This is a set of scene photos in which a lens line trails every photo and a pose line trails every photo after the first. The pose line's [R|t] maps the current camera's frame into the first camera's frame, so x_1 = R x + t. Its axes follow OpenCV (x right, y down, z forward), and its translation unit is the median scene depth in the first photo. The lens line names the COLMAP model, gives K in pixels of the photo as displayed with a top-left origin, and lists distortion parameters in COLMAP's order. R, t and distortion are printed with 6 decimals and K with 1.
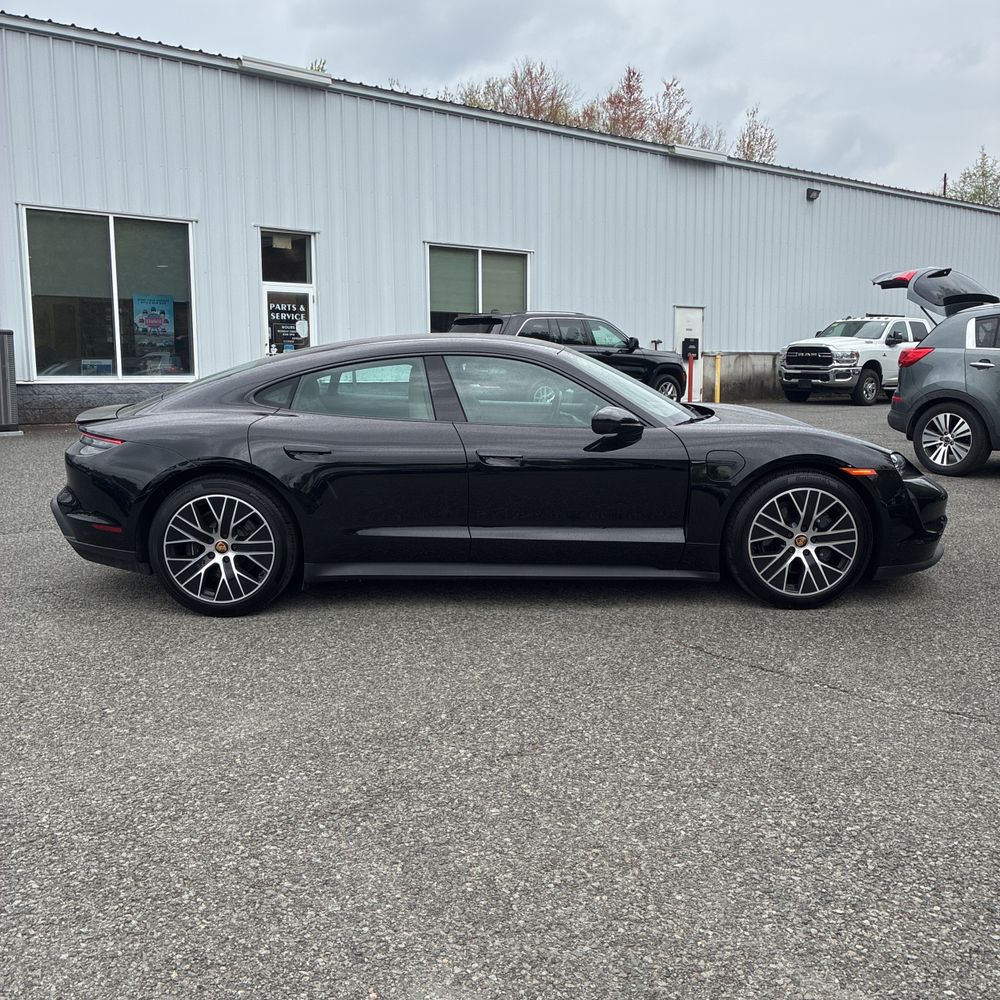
lens RADIAL K [[1013.7, 0, 494.1], [0, 1013.7, 485.4], [0, 0, 1]] dist [0.022268, 0.002903]
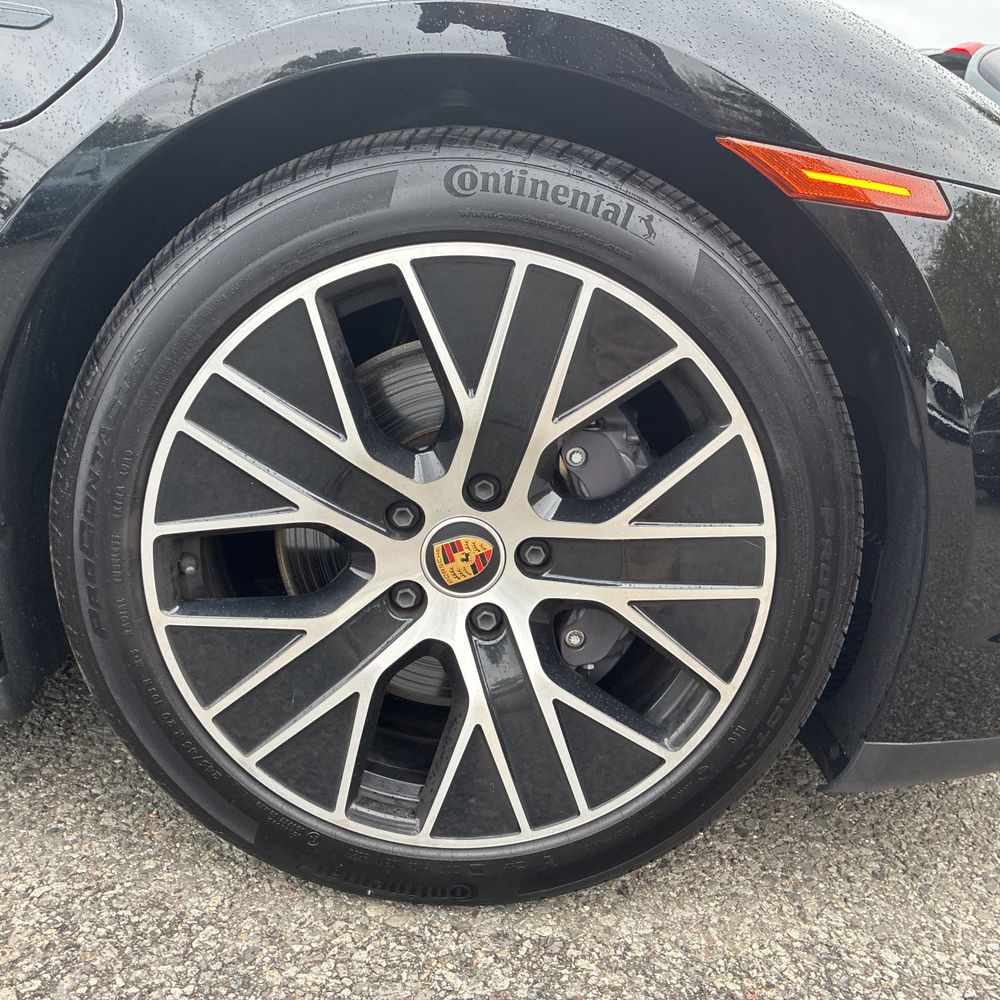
lens RADIAL K [[1017.0, 0, 502.2], [0, 1017.0, 502.3], [0, 0, 1]] dist [0.023348, -0.014952]
pose [[0.992187, 0.114429, 0.049711, 0.097068], [-0.119285, 0.986829, 0.109264, 0.008125], [-0.036553, -0.114340, 0.992769, 0.267374]]
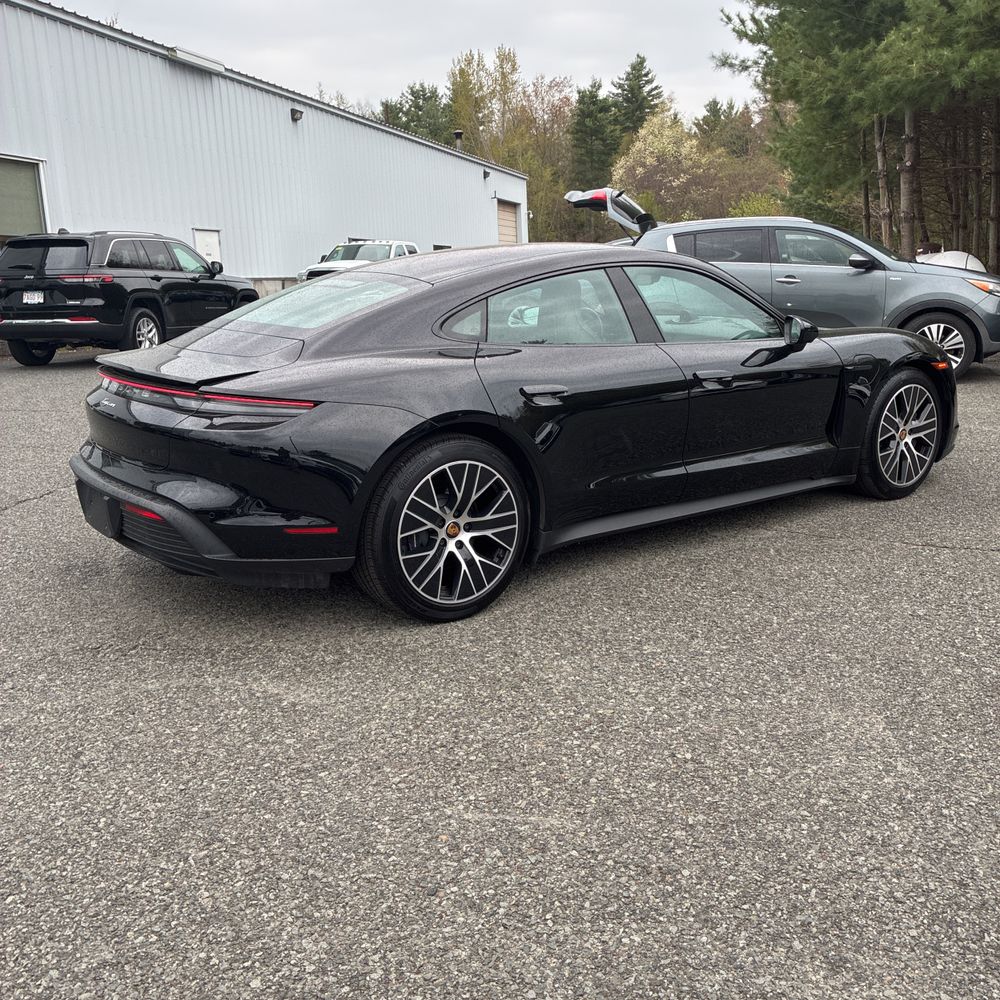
lens RADIAL K [[1008.5, 0, 500.5], [0, 1008.5, 482.6], [0, 0, 1]] dist [0.027448, 0.004684]
pose [[0.813215, -0.140732, 0.564691, -0.213104], [0.103279, 0.989818, 0.097948, -0.014163], [-0.572725, -0.021332, 0.819470, 0.118462]]
